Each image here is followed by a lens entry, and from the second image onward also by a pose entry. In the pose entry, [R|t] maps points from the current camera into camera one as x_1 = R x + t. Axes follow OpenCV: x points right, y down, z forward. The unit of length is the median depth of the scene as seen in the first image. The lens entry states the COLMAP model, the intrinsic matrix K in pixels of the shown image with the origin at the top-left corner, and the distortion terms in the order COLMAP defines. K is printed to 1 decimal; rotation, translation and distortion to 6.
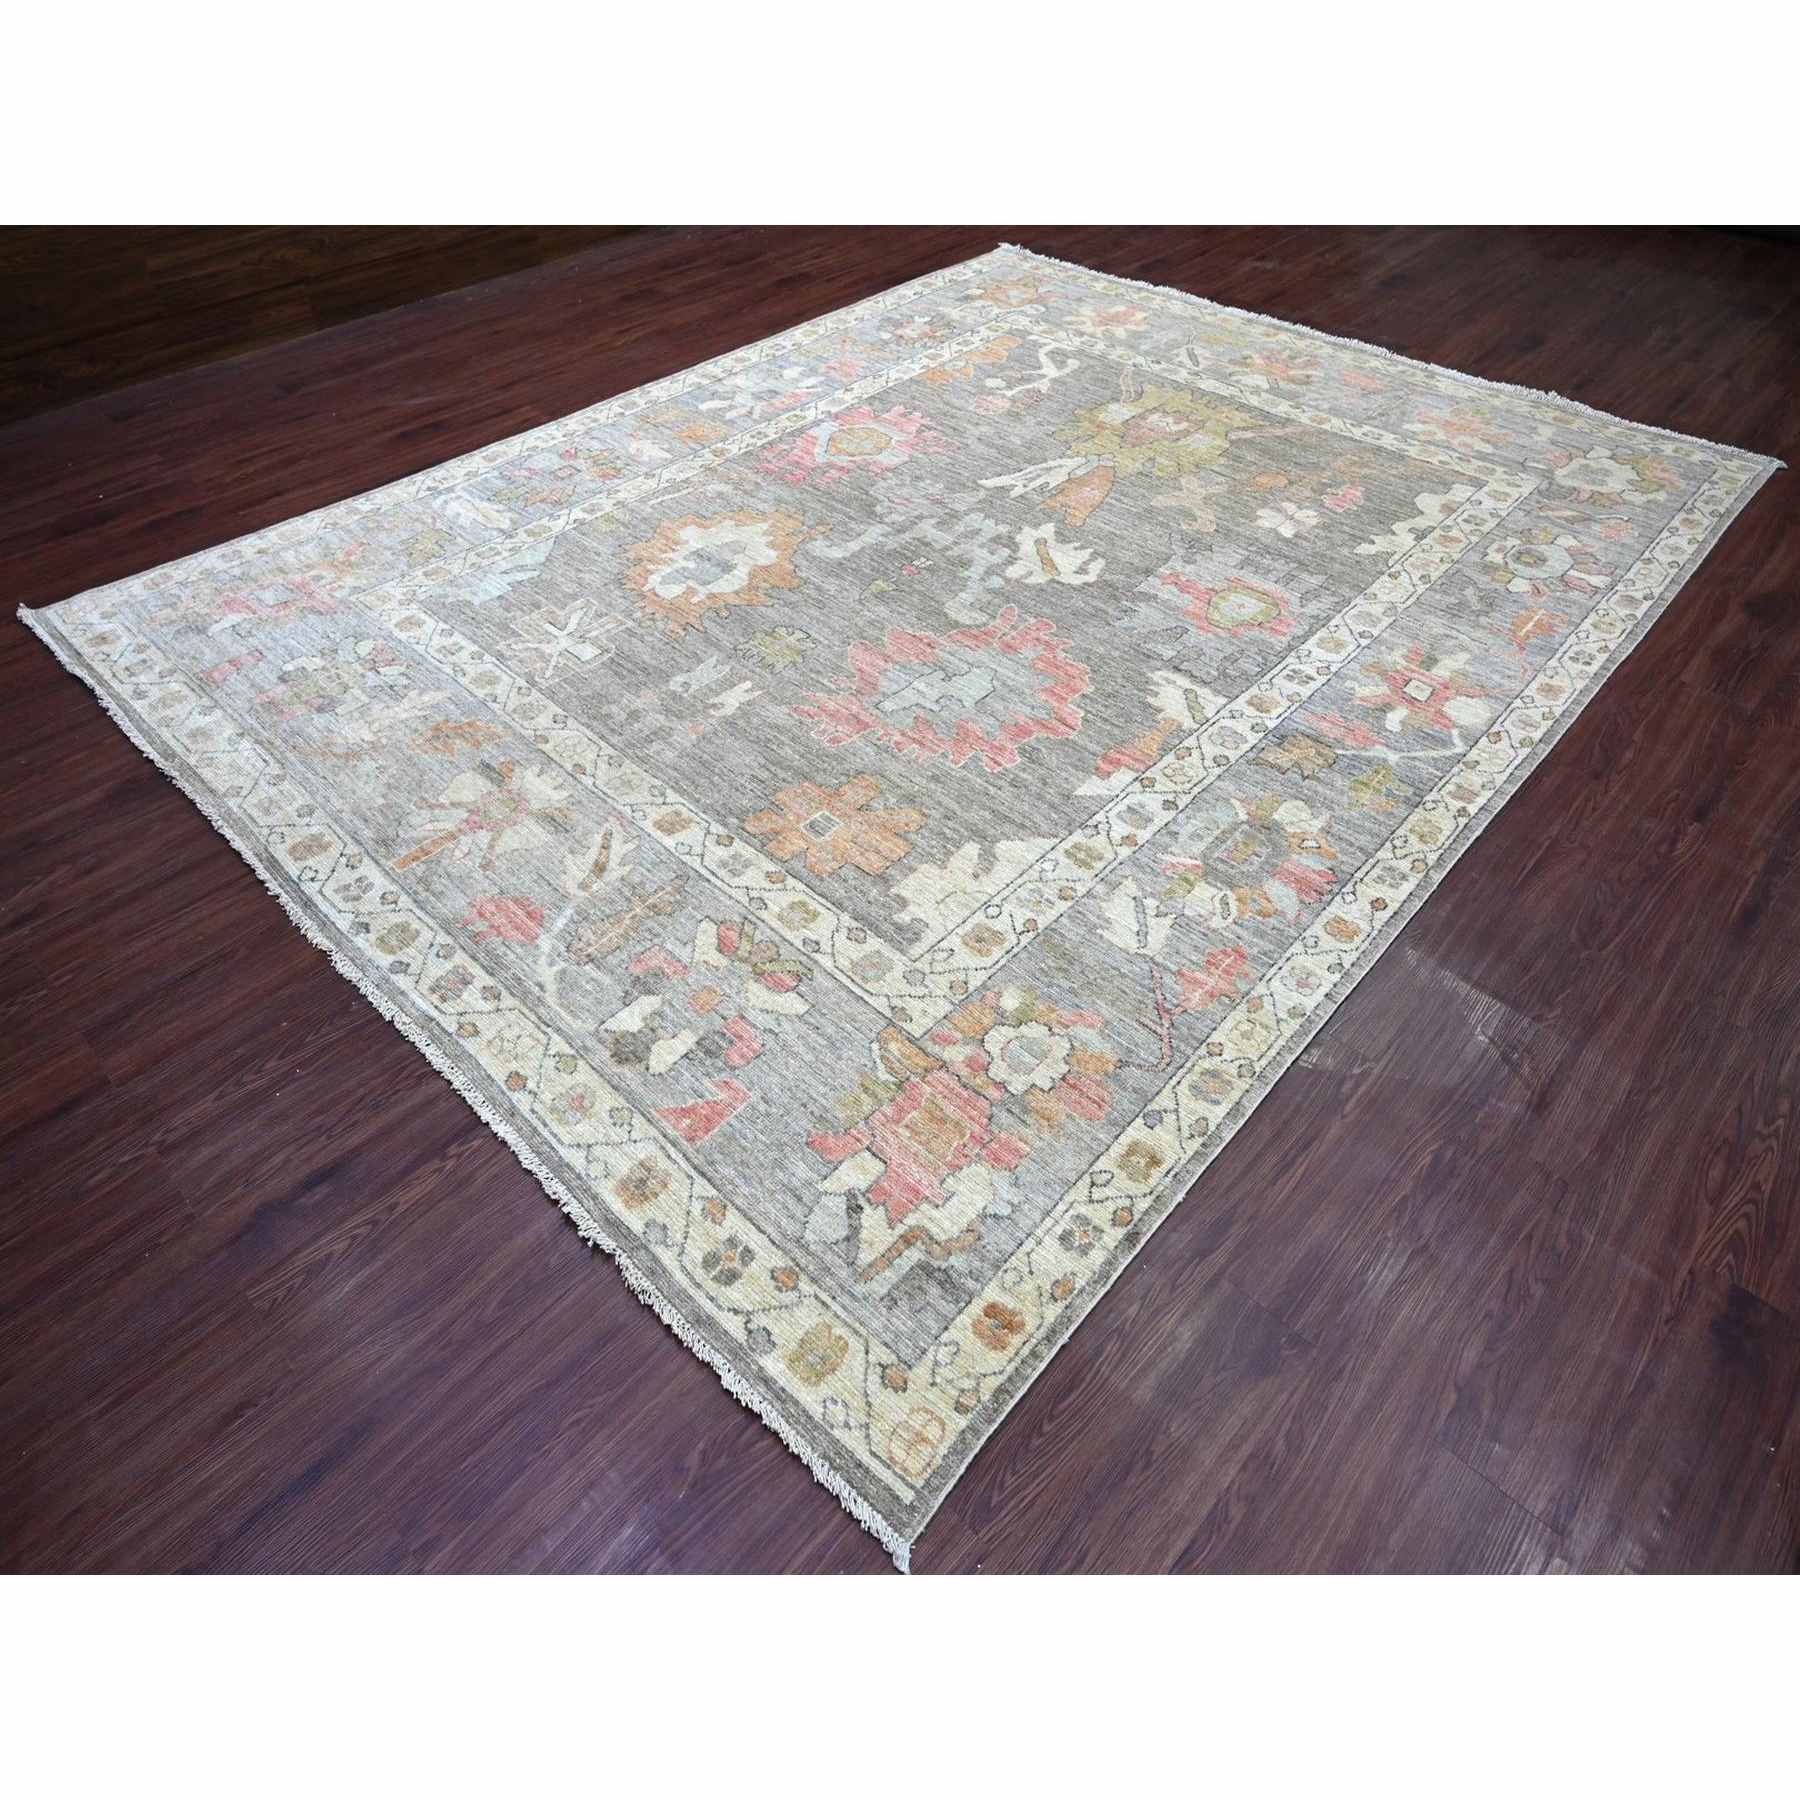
lens RADIAL K [[1036.1, 0, 900.0], [0, 1036.1, 900.0], [0, 0, 1]] dist [-0.006286, 0.000452]
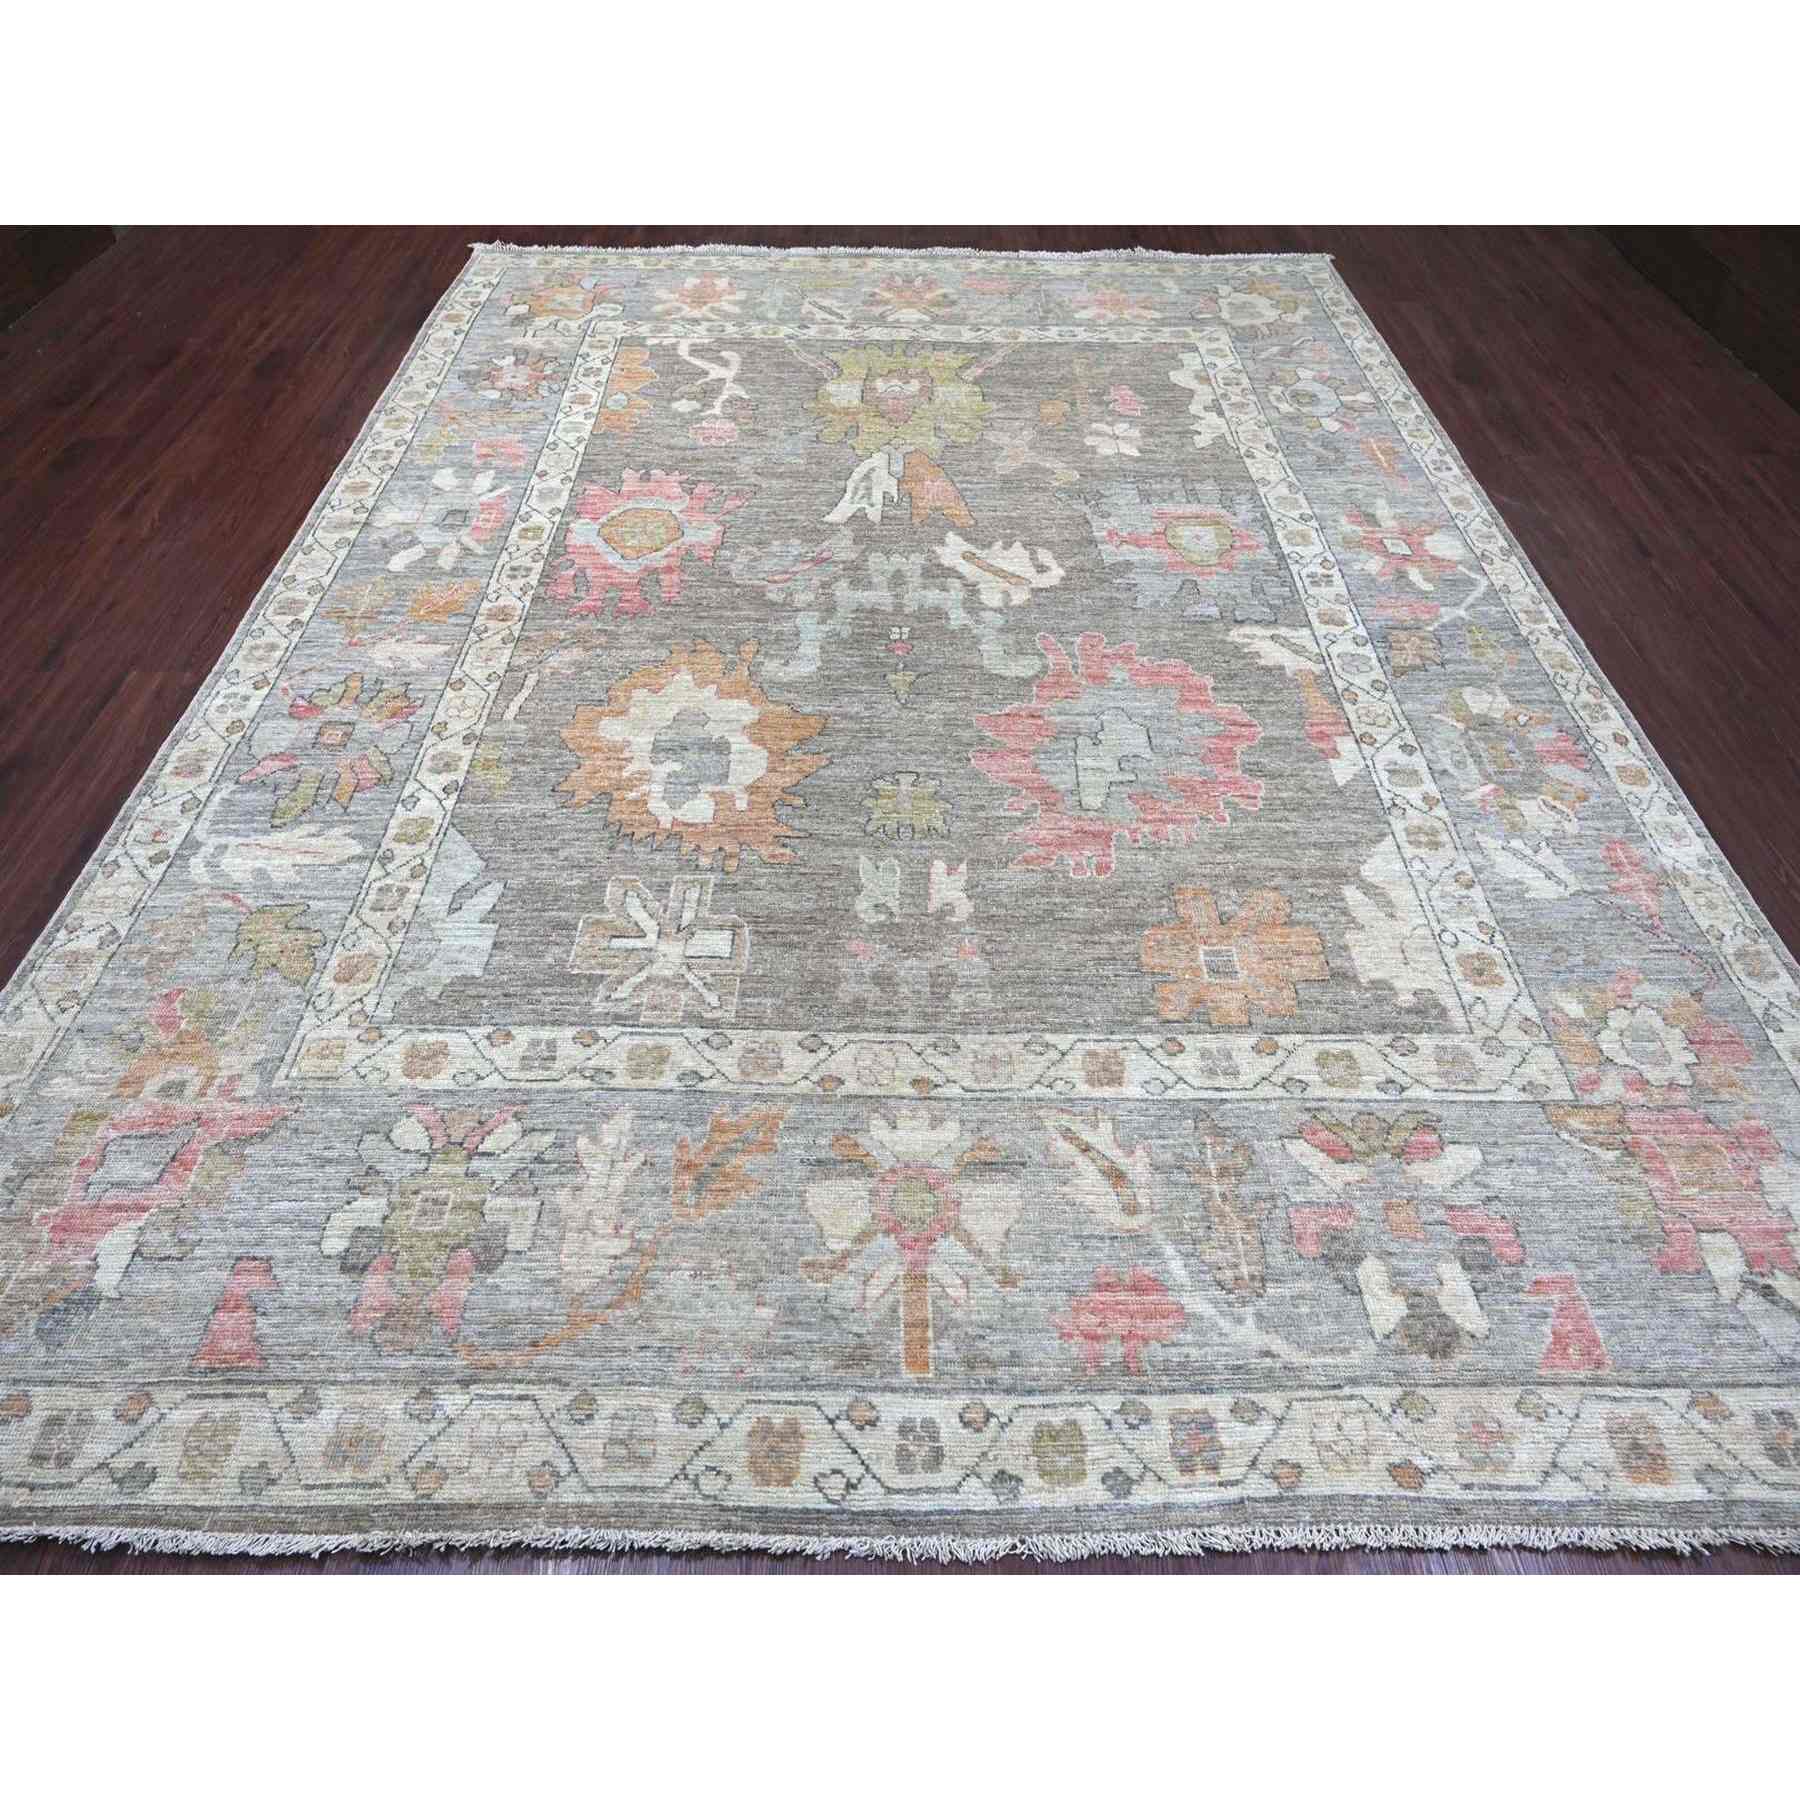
lens RADIAL K [[1036.1, 0, 900.0], [0, 1036.1, 900.0], [0, 0, 1]] dist [-0.006286, 0.000452]
pose [[0.733303, -0.522953, 0.434497, -0.461123], [0.498107, 0.848184, 0.180201, -0.302849], [-0.462770, 0.084285, 0.882463, 0.298085]]
